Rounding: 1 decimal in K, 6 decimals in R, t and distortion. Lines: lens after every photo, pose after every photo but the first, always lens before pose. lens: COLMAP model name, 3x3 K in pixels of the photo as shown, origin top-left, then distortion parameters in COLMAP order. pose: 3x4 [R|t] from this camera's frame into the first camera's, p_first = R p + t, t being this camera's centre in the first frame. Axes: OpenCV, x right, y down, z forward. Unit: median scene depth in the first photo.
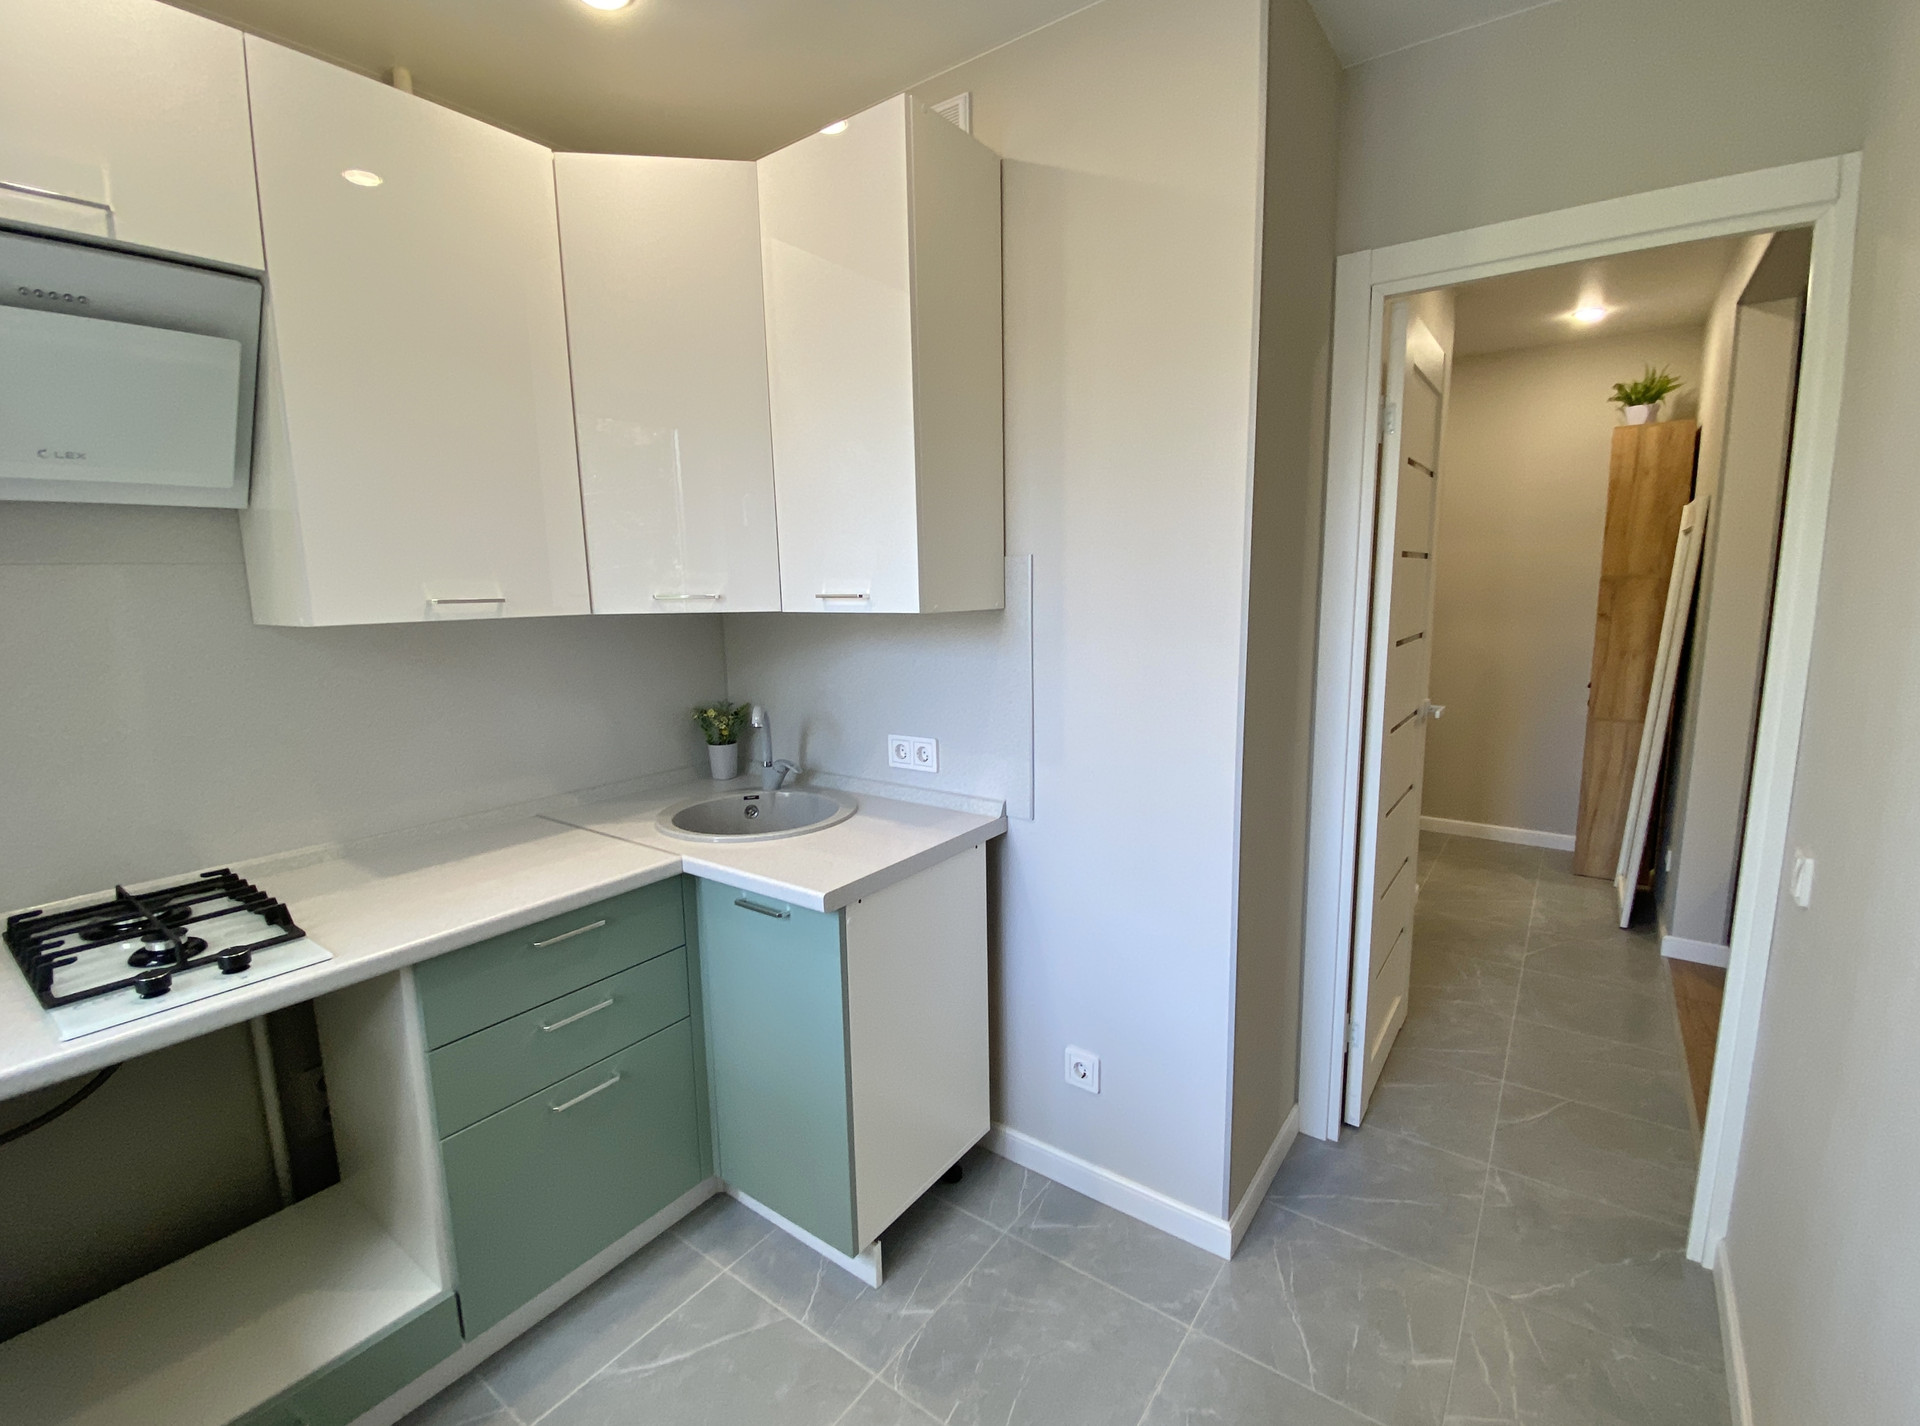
lens RADIAL K [[843.8, 0, 960.0], [0, 843.8, 713.0], [0, 0, 1]] dist [0.022267, -0.022041]
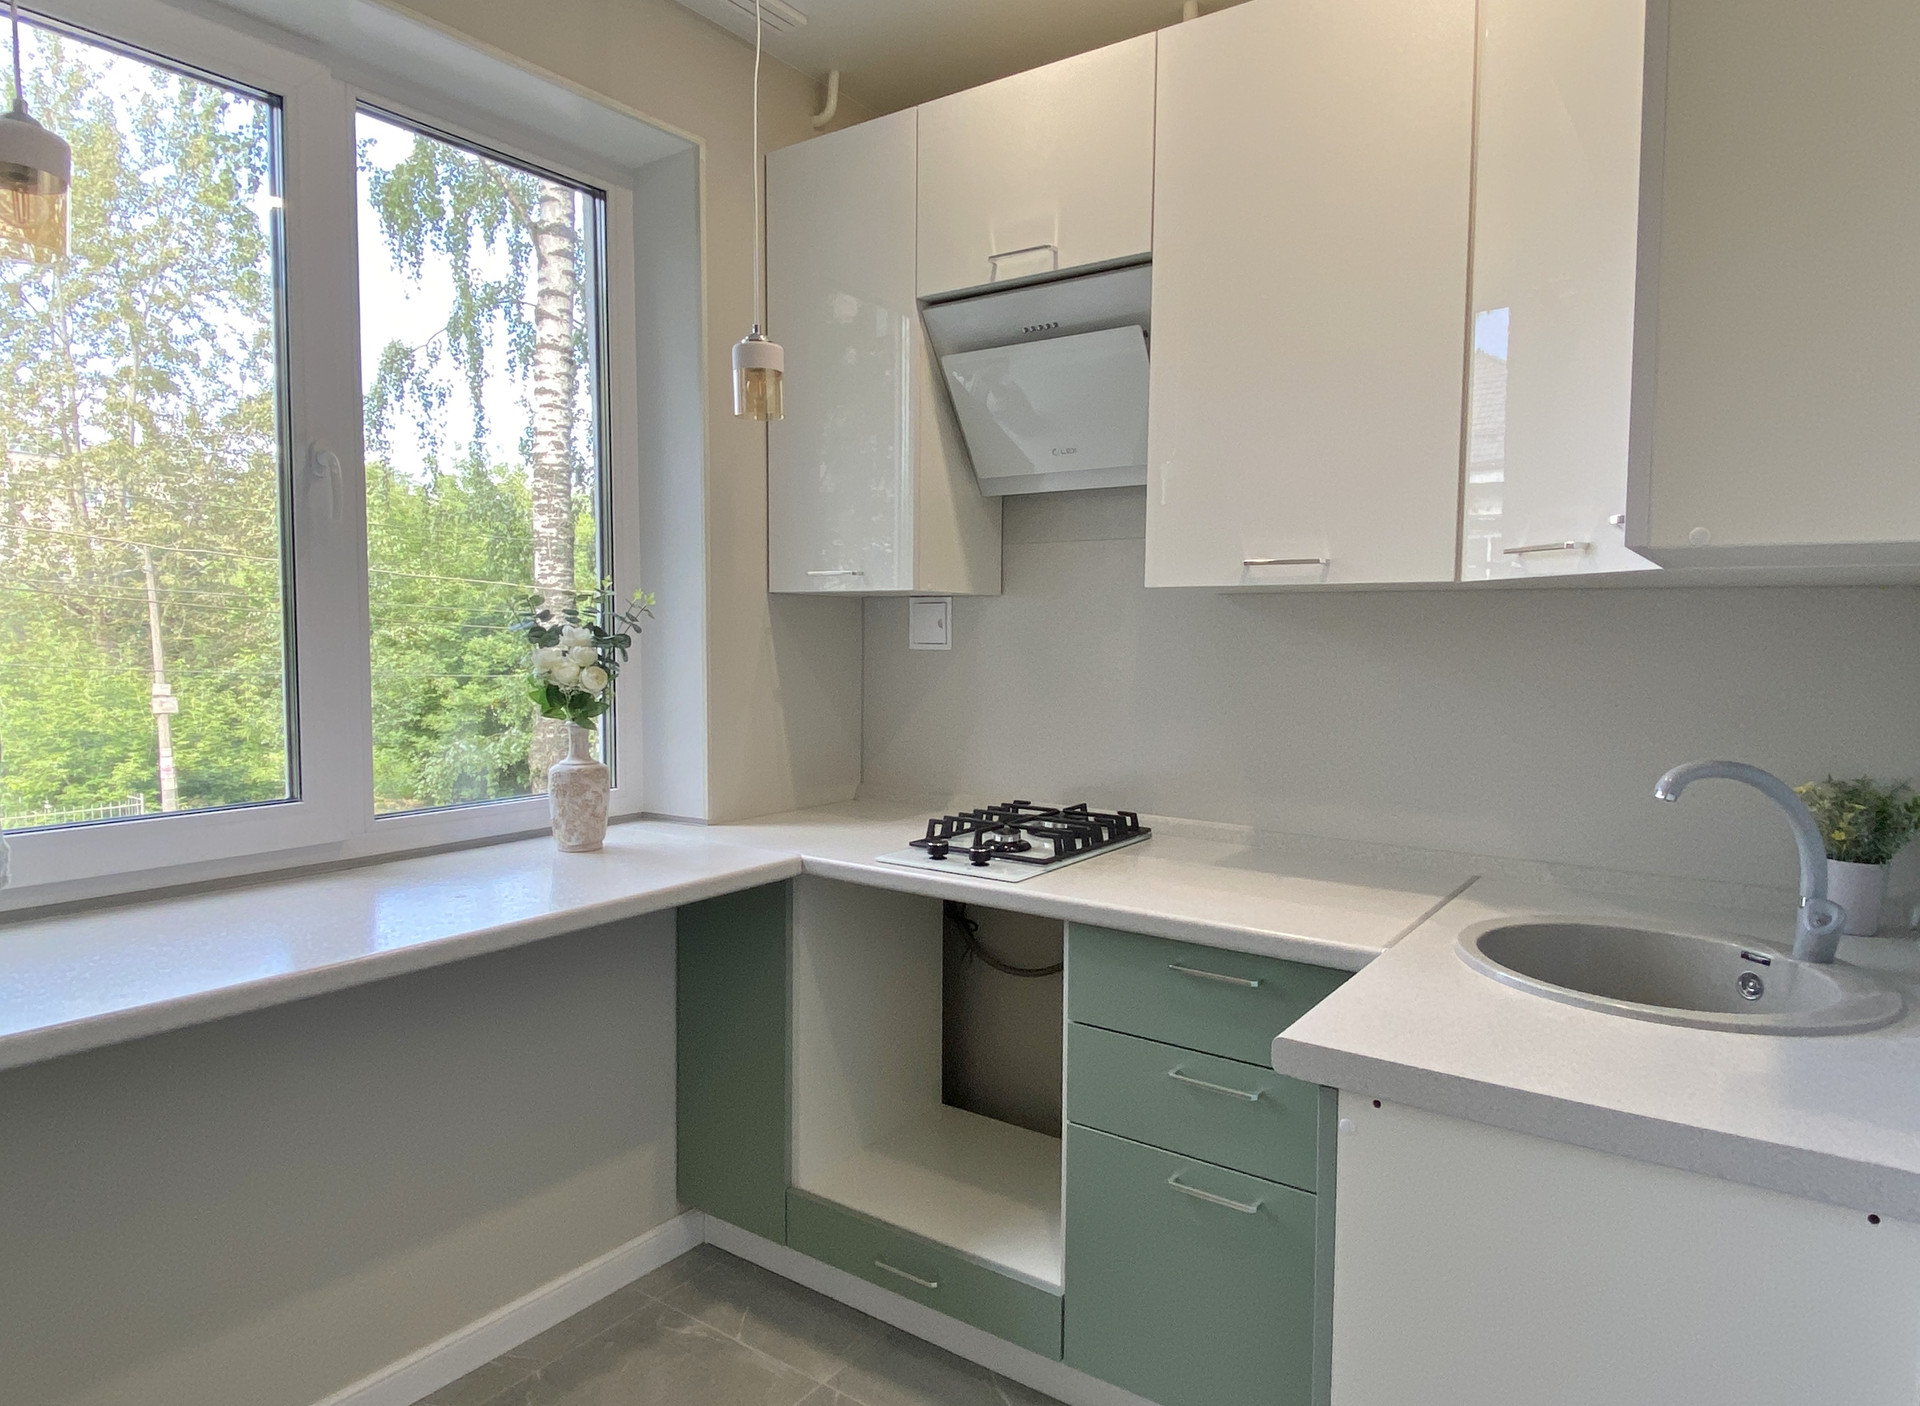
lens RADIAL K [[1175.7, 0, 960.0], [0, 1175.7, 703.0], [0, 0, 1]] dist [0.070146, -0.066878]
pose [[0.002193, 0.081948, -0.996634, 0.552122], [-0.161946, 0.983510, 0.080512, -0.034560], [0.986797, 0.161224, 0.015428, 0.643983]]
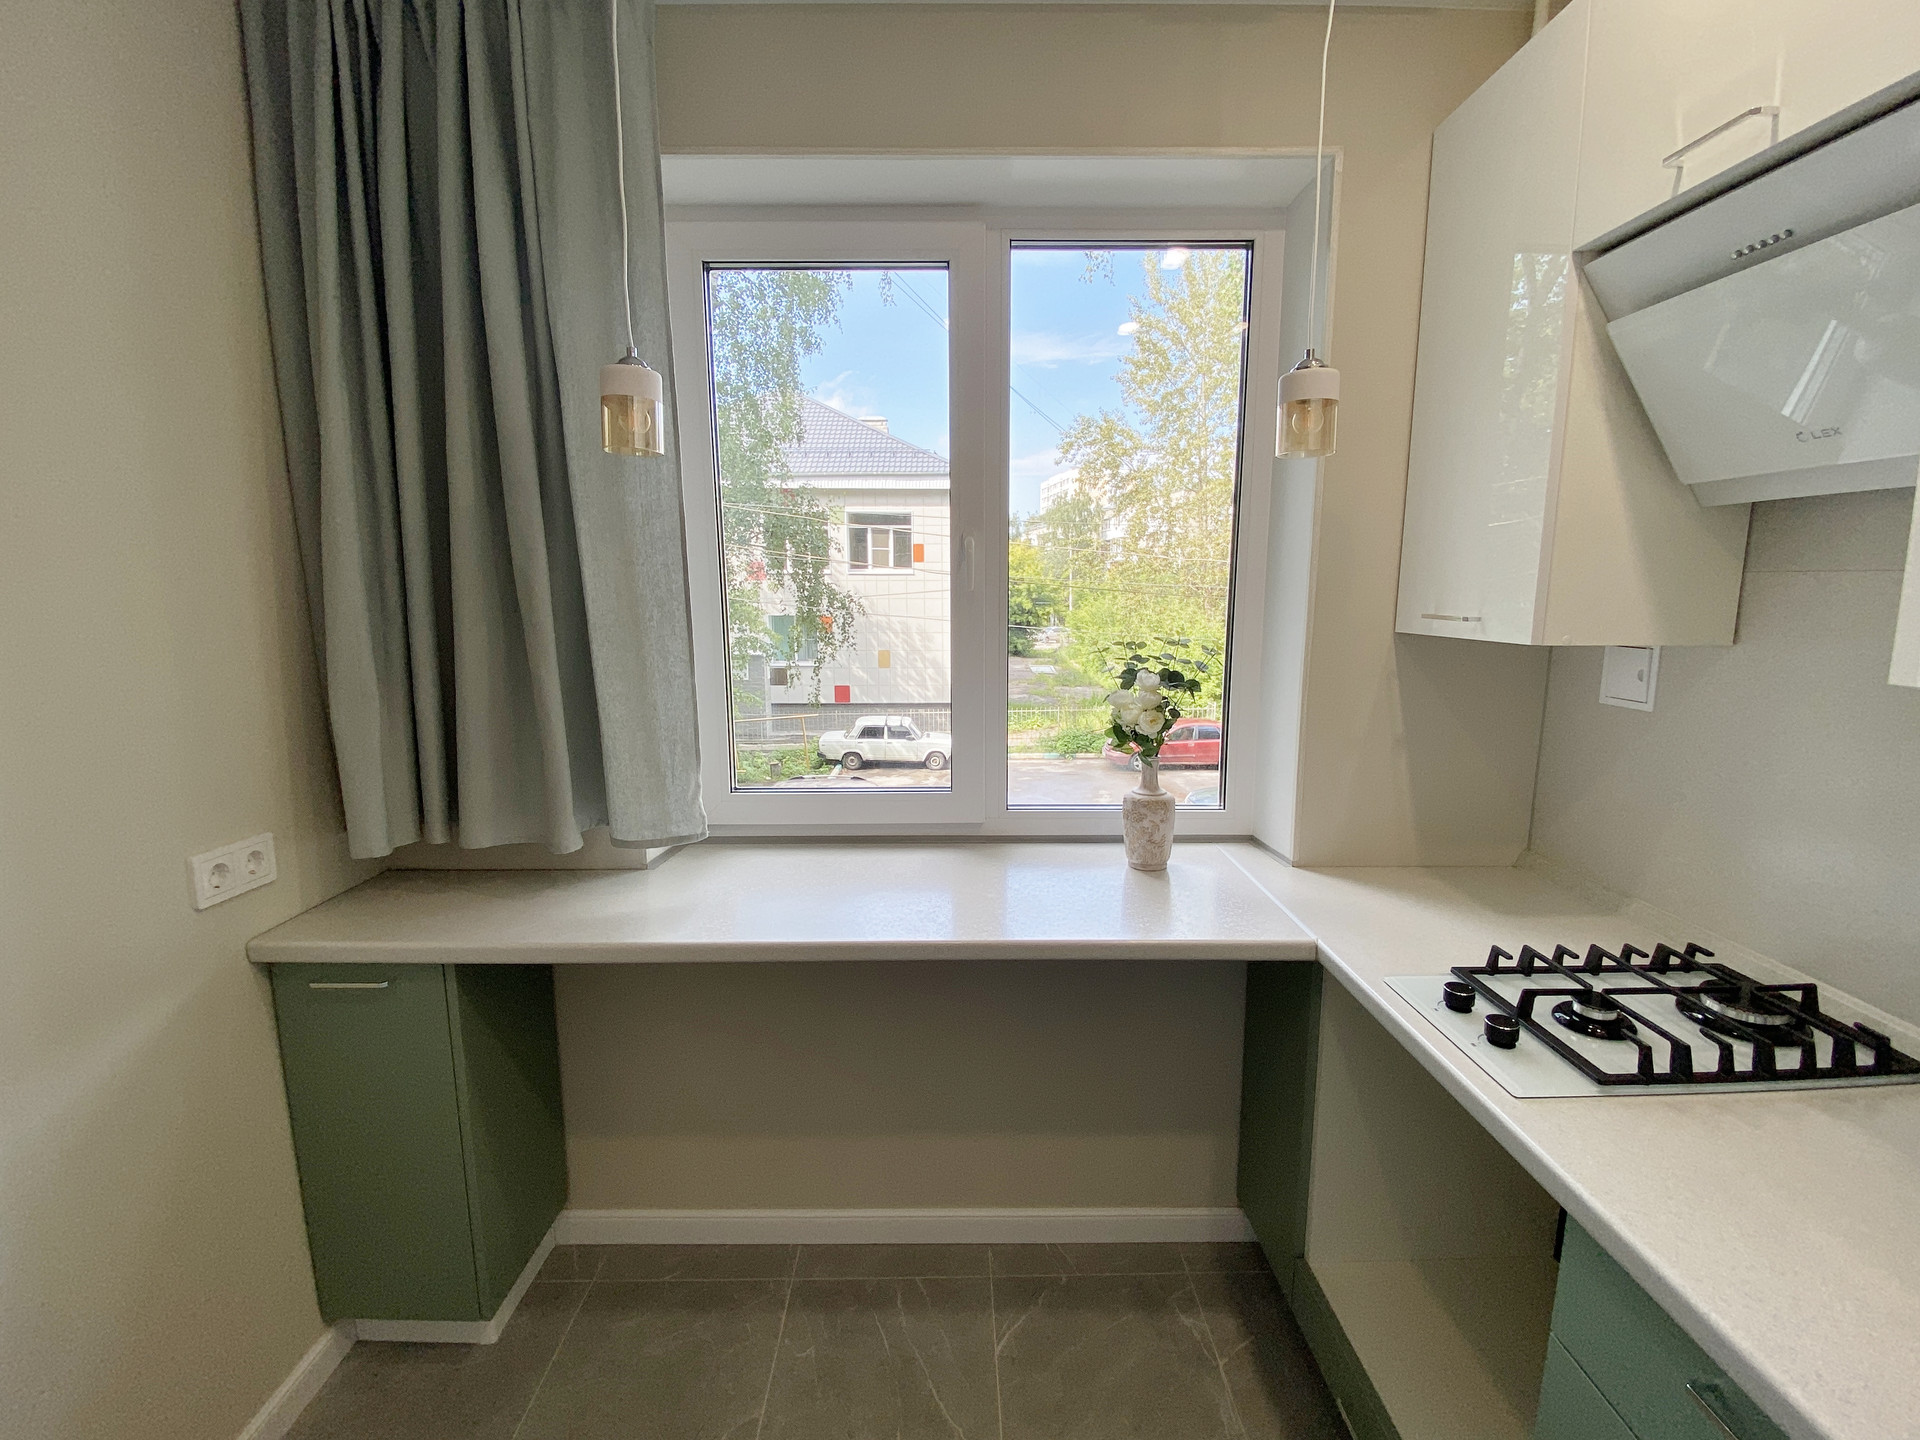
lens RADIAL K [[841.3, 0, 960.0], [0, 841.3, 720.0], [0, 0, 1]] dist [0.027152, -0.018378]
pose [[-0.809989, 0.112377, -0.575577, 0.049551], [-0.072588, 0.954709, 0.288551, -0.161984], [0.581936, 0.275503, -0.765146, 0.891043]]
